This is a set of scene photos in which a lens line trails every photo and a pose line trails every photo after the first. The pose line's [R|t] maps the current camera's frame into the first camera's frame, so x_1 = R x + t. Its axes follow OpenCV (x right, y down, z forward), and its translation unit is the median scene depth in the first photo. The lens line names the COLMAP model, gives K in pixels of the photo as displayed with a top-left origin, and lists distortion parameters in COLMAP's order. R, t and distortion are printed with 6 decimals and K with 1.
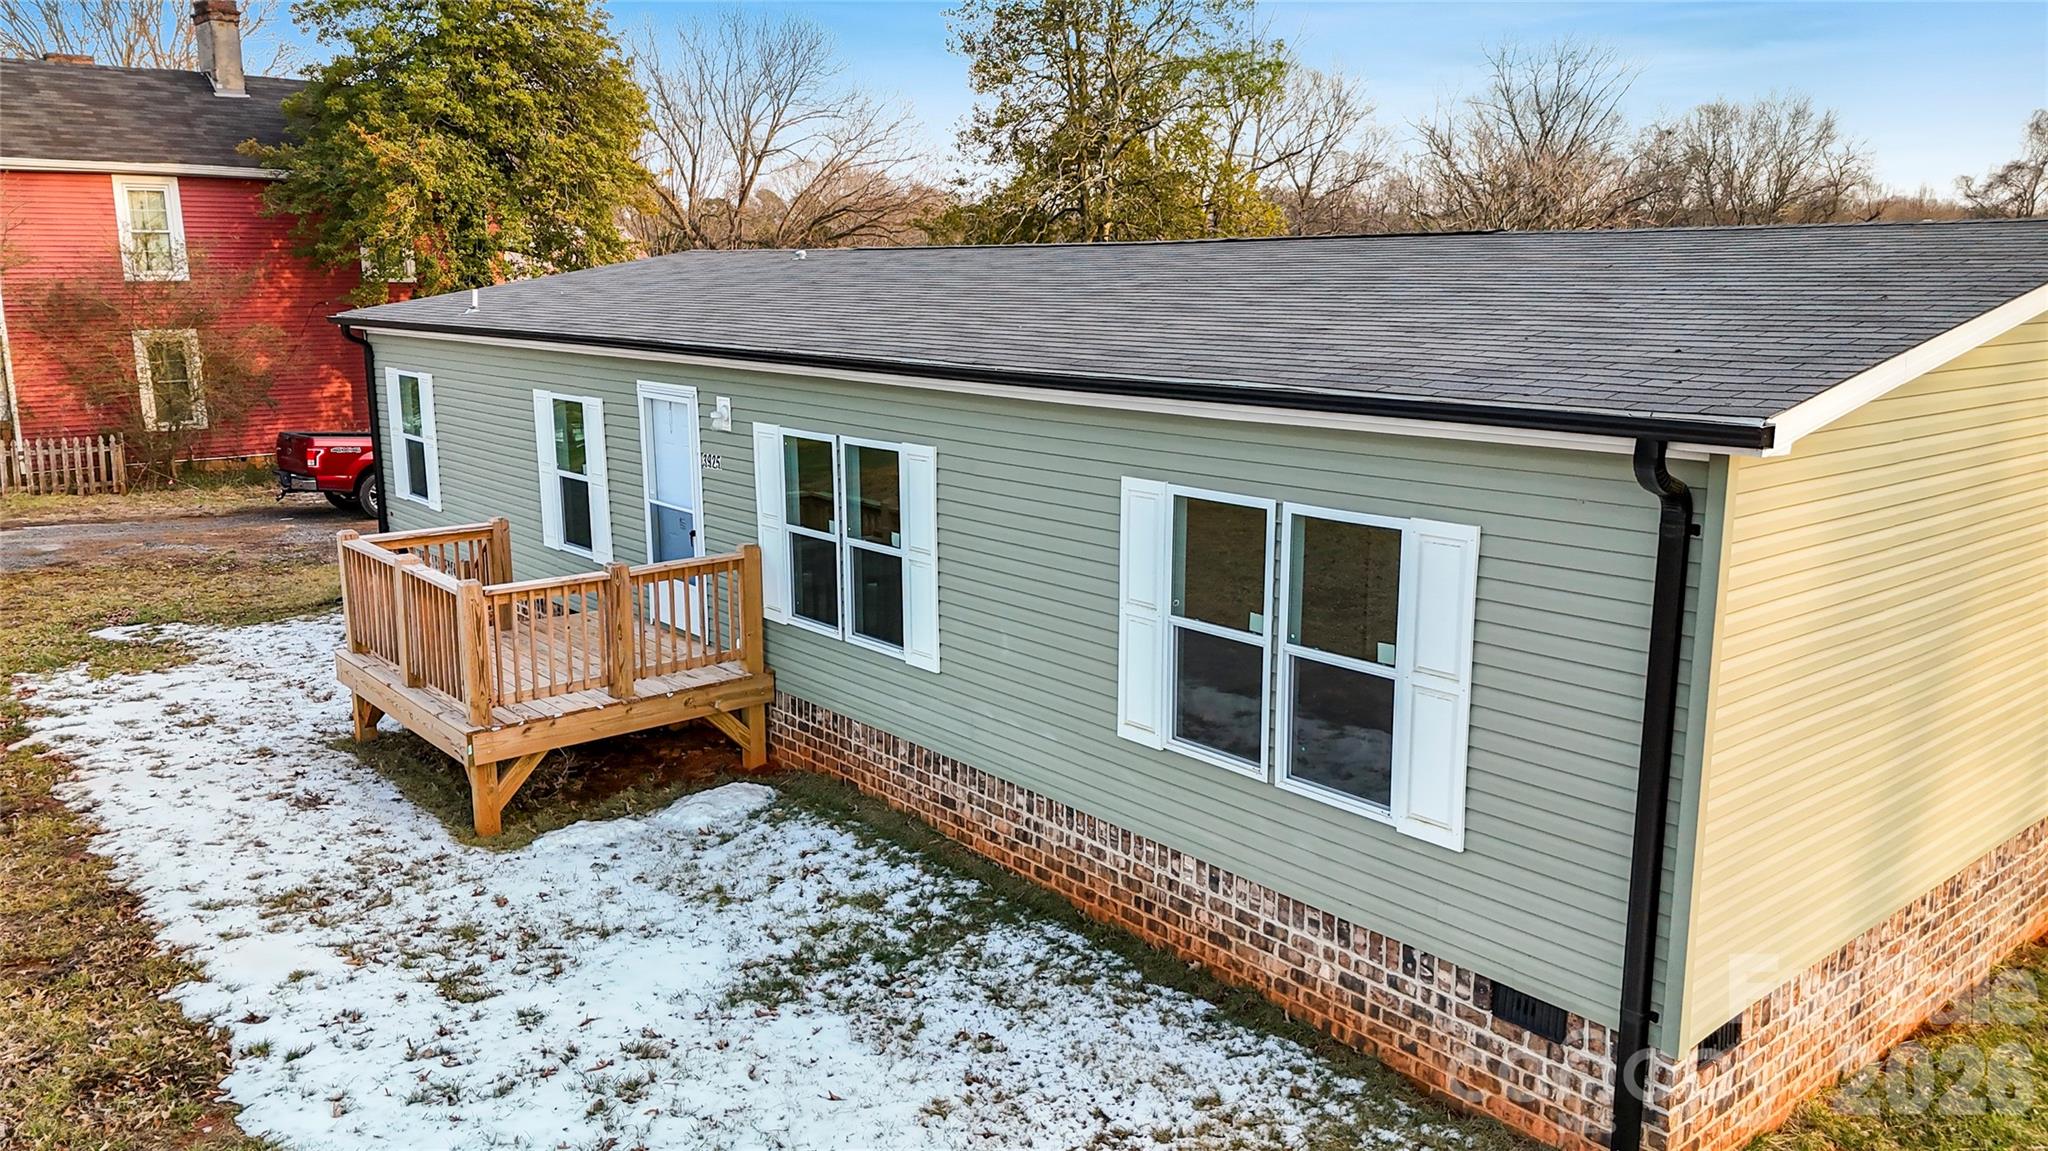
lens RADIAL K [[1512.4, 0, 1029.9], [0, 1512.4, 561.6], [0, 0, 1]] dist [0.061455, -0.043481]
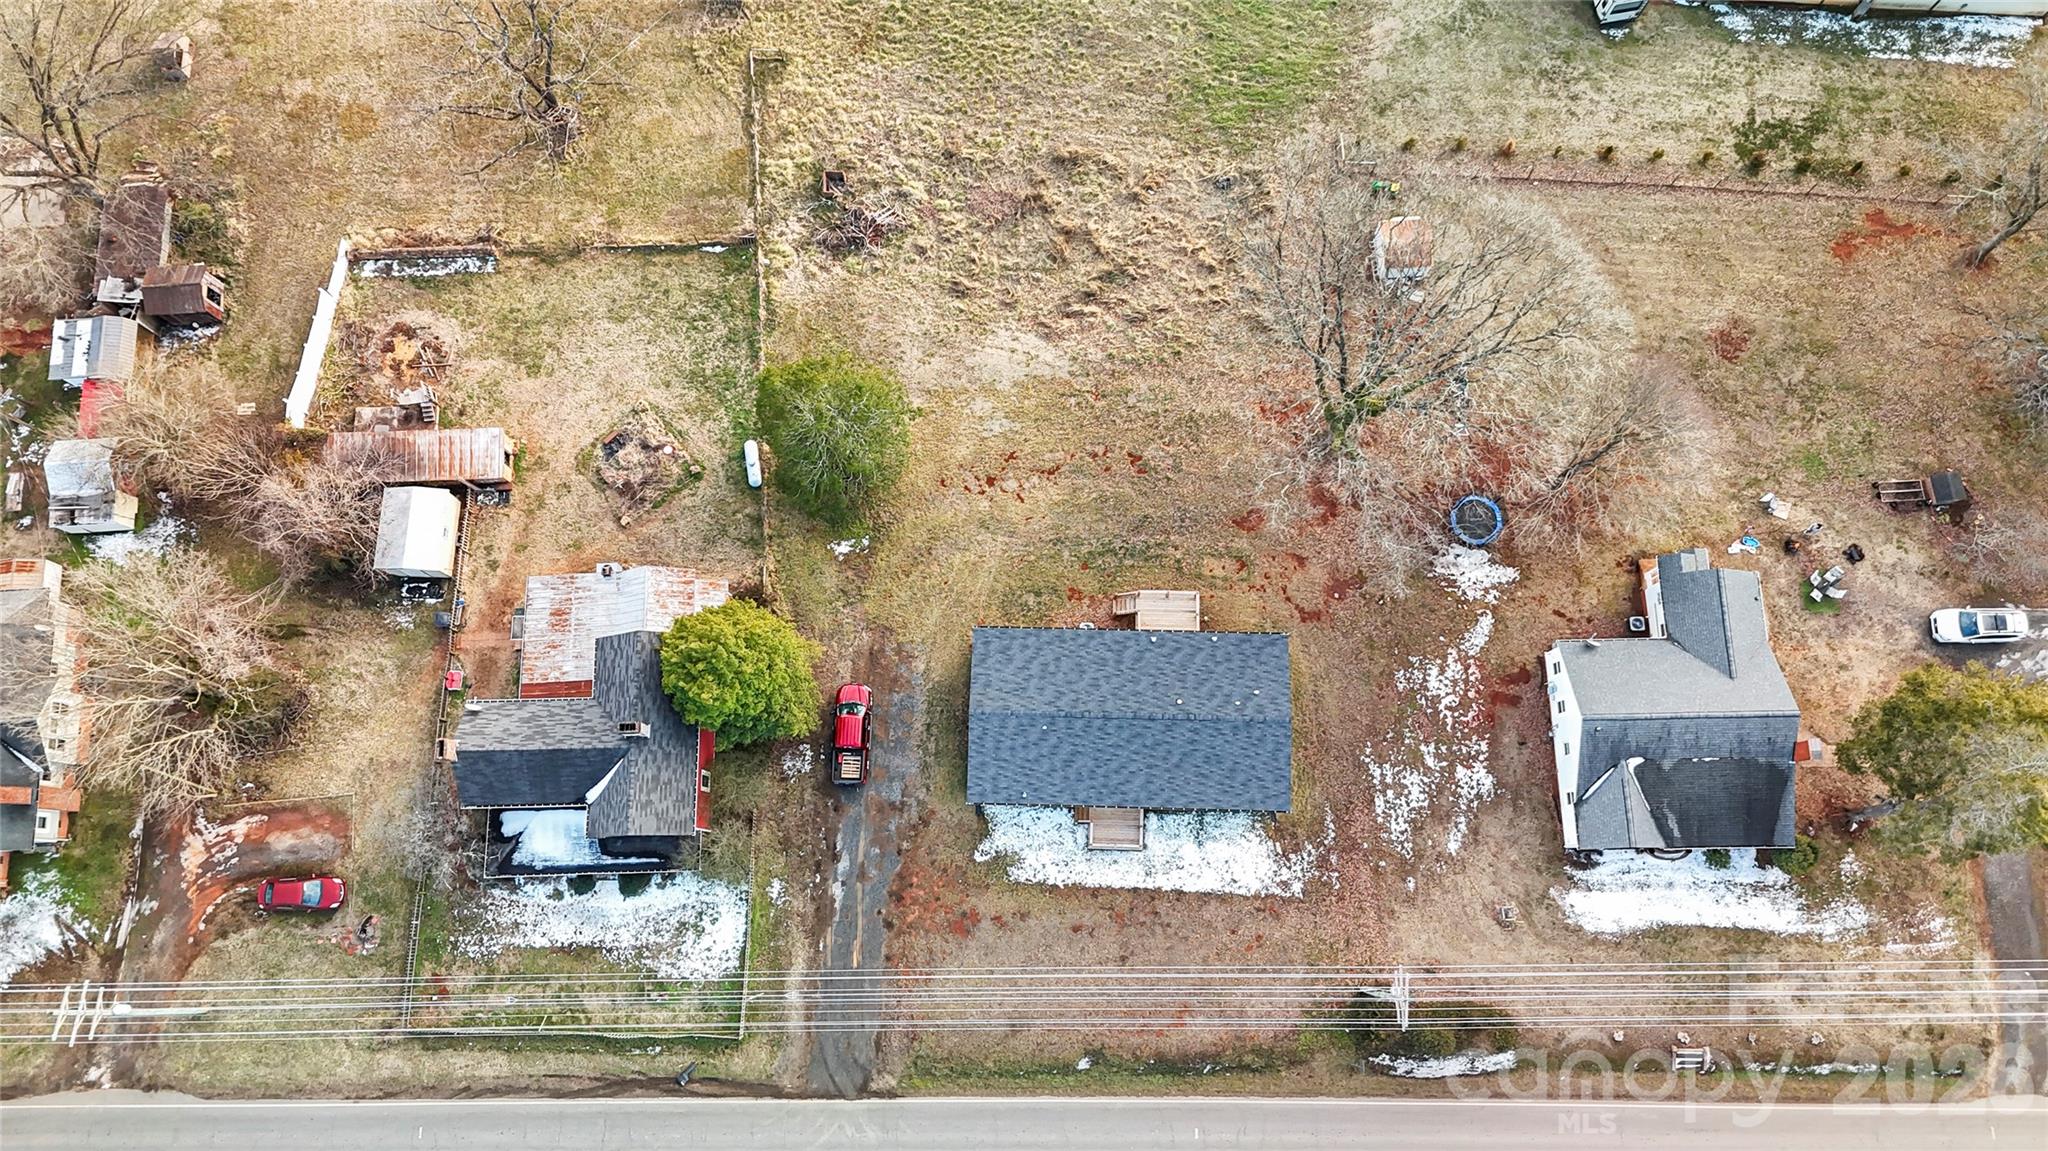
lens RADIAL K [[1512.4, 0, 1032.8], [0, 1512.4, 567.0], [0, 0, 1]] dist [0.061455, -0.043481]
pose [[0.666024, -0.731380, 0.146612, -0.912036], [0.163291, 0.334736, 0.928056, -8.555189], [-0.727838, -0.594167, 0.342370, -0.447827]]
